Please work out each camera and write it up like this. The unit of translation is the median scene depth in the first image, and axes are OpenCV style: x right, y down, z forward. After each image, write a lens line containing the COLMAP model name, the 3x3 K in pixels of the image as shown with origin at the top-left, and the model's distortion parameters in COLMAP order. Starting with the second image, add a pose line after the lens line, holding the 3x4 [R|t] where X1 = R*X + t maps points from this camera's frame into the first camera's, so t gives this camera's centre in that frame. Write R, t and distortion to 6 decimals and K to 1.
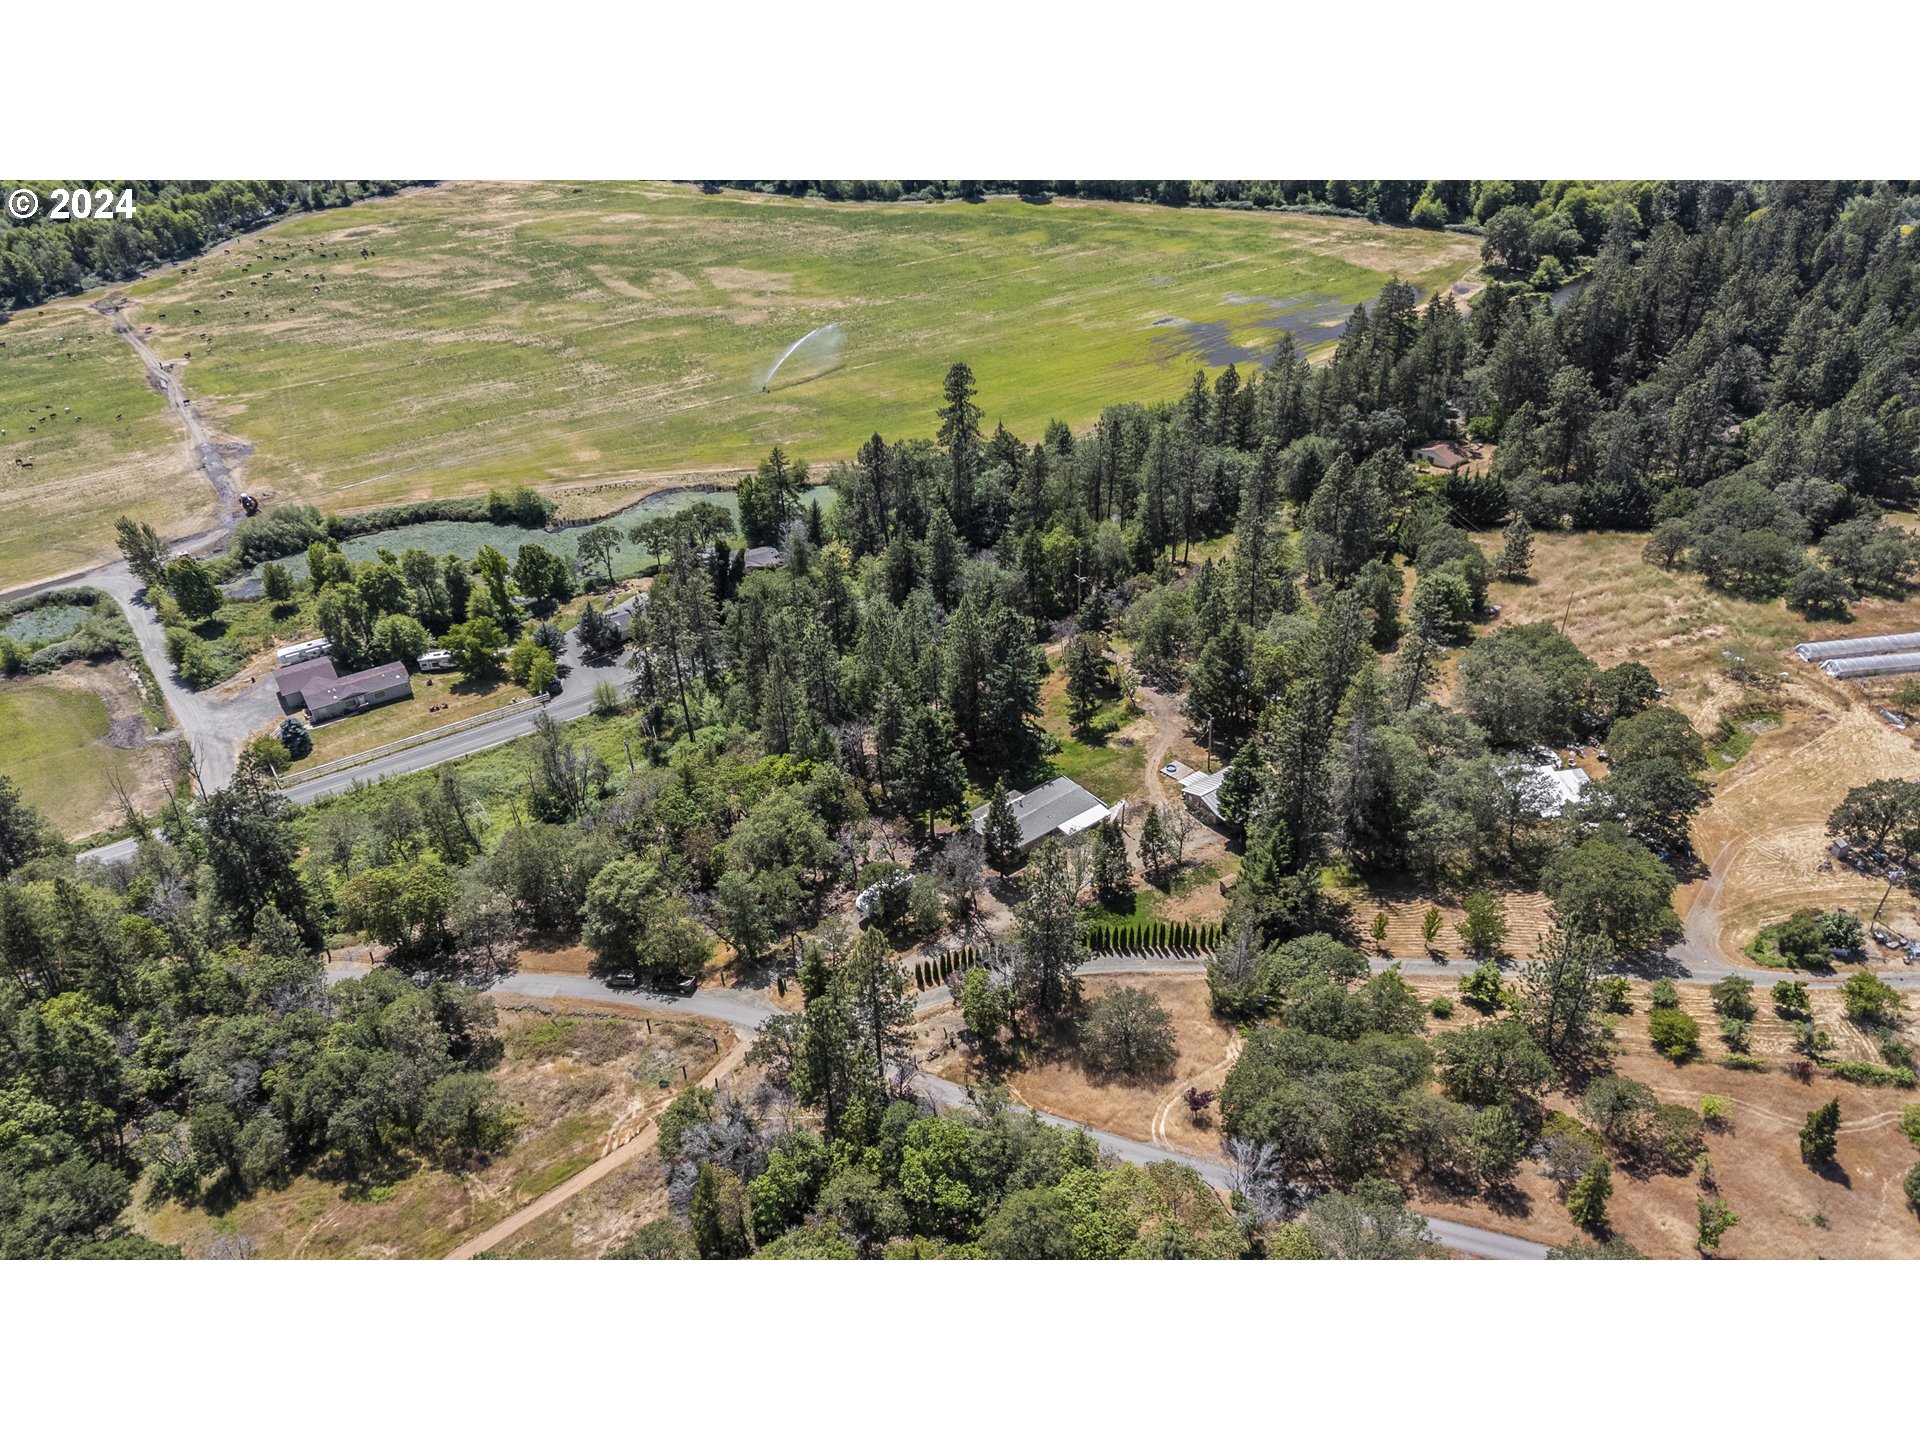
lens RADIAL K [[1457.1, 0, 959.9], [0, 1457.1, 720.9], [0, 0, 1]] dist [0.057743, -0.039988]
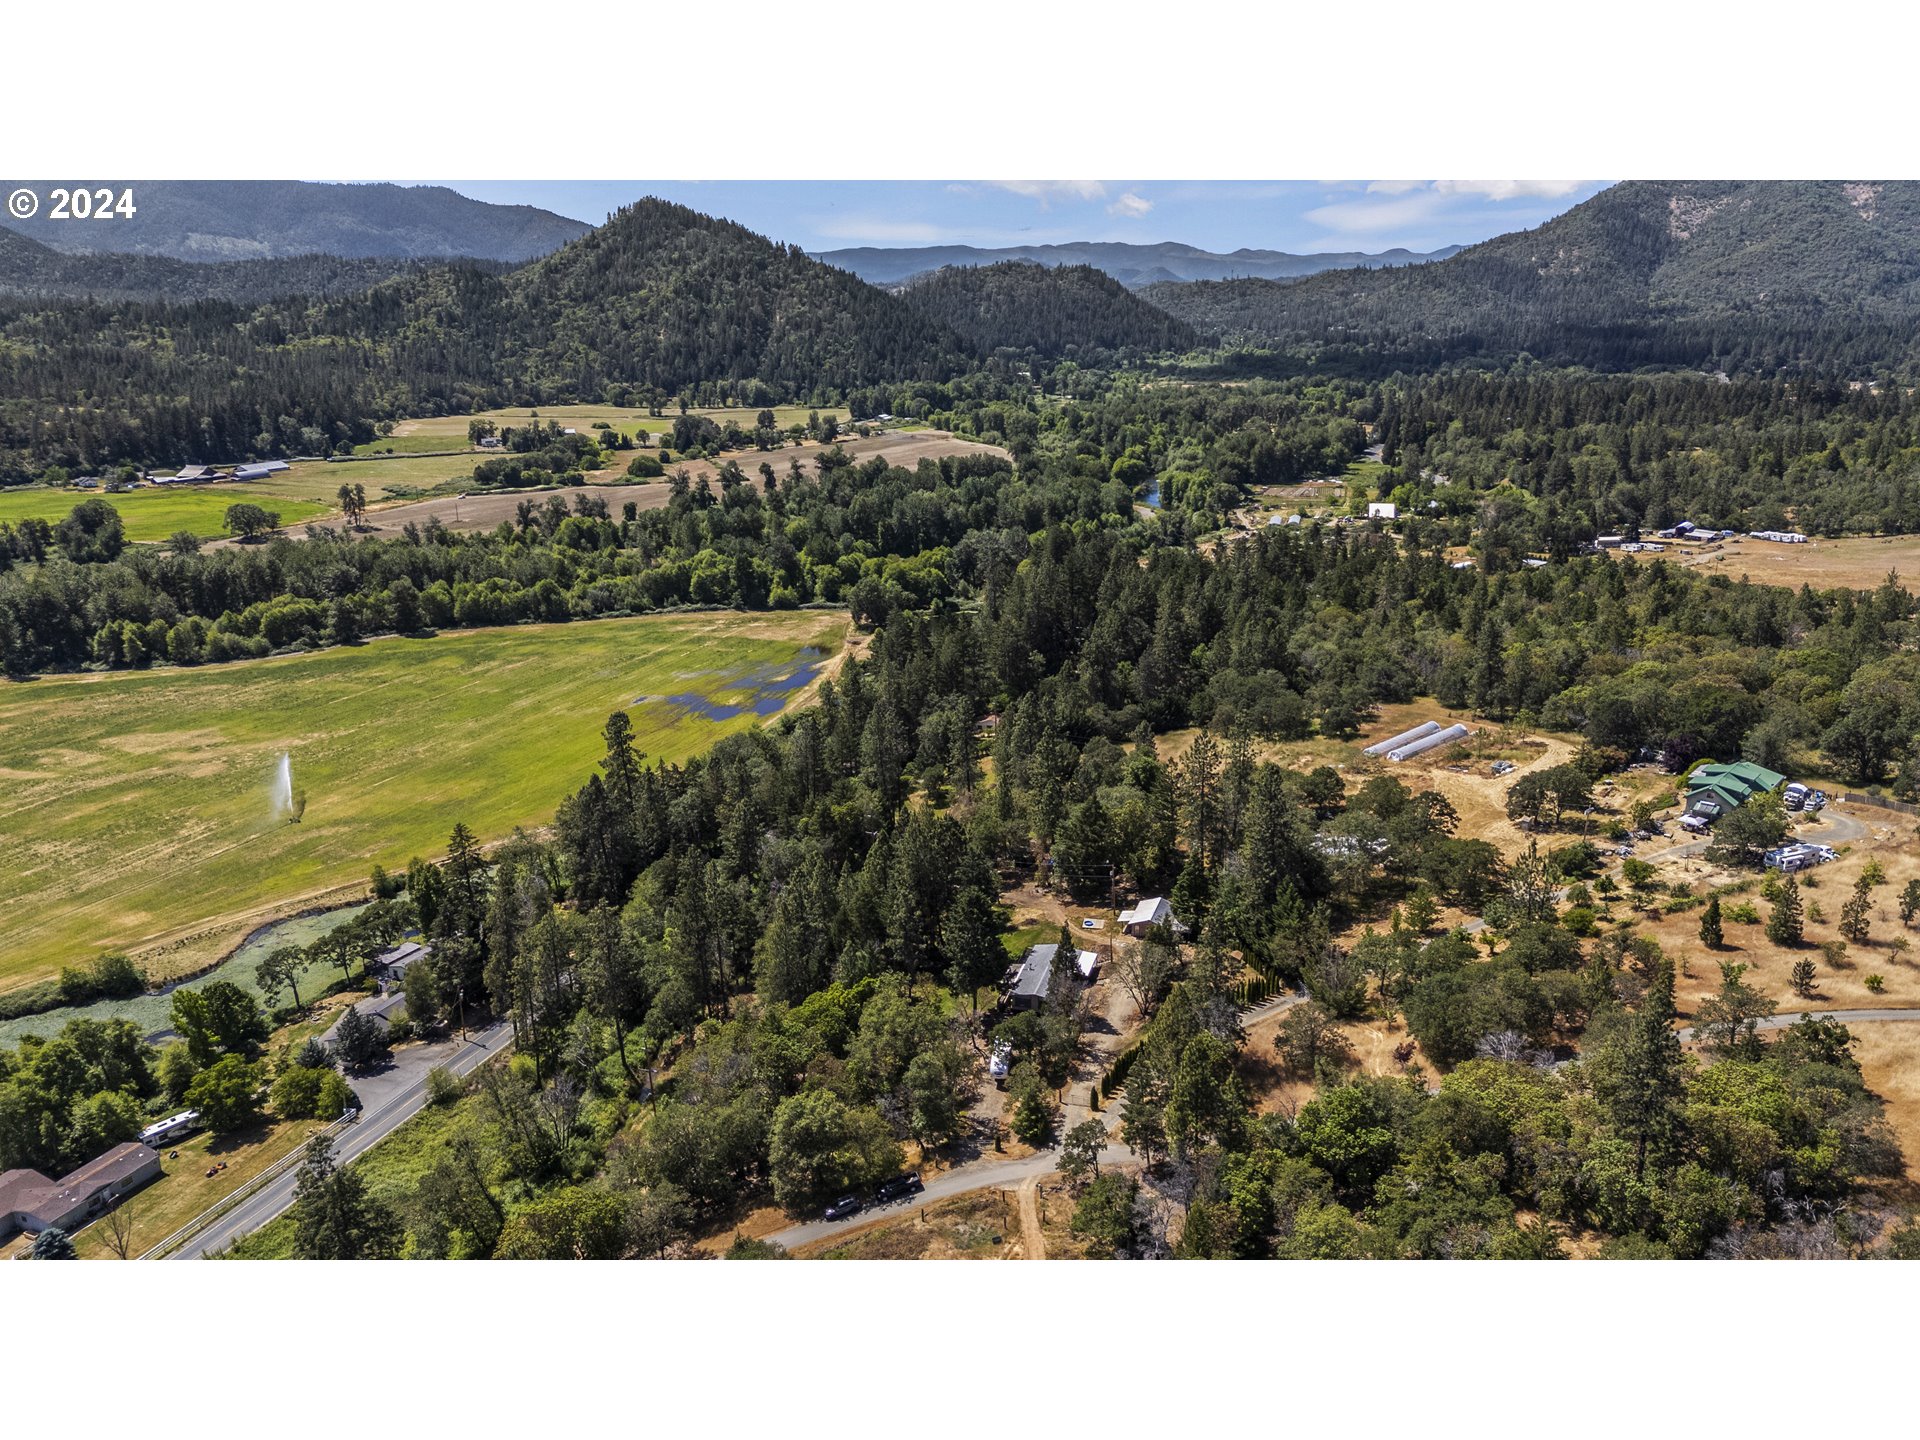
lens RADIAL K [[1457.1, 0, 957.4], [0, 1457.1, 726.3], [0, 0, 1]] dist [0.057743, -0.039988]
pose [[0.804446, -0.165396, 0.570536, -0.376442], [0.334081, 0.920136, -0.204304, 0.058776], [-0.491179, 0.354957, 0.795455, 0.035142]]
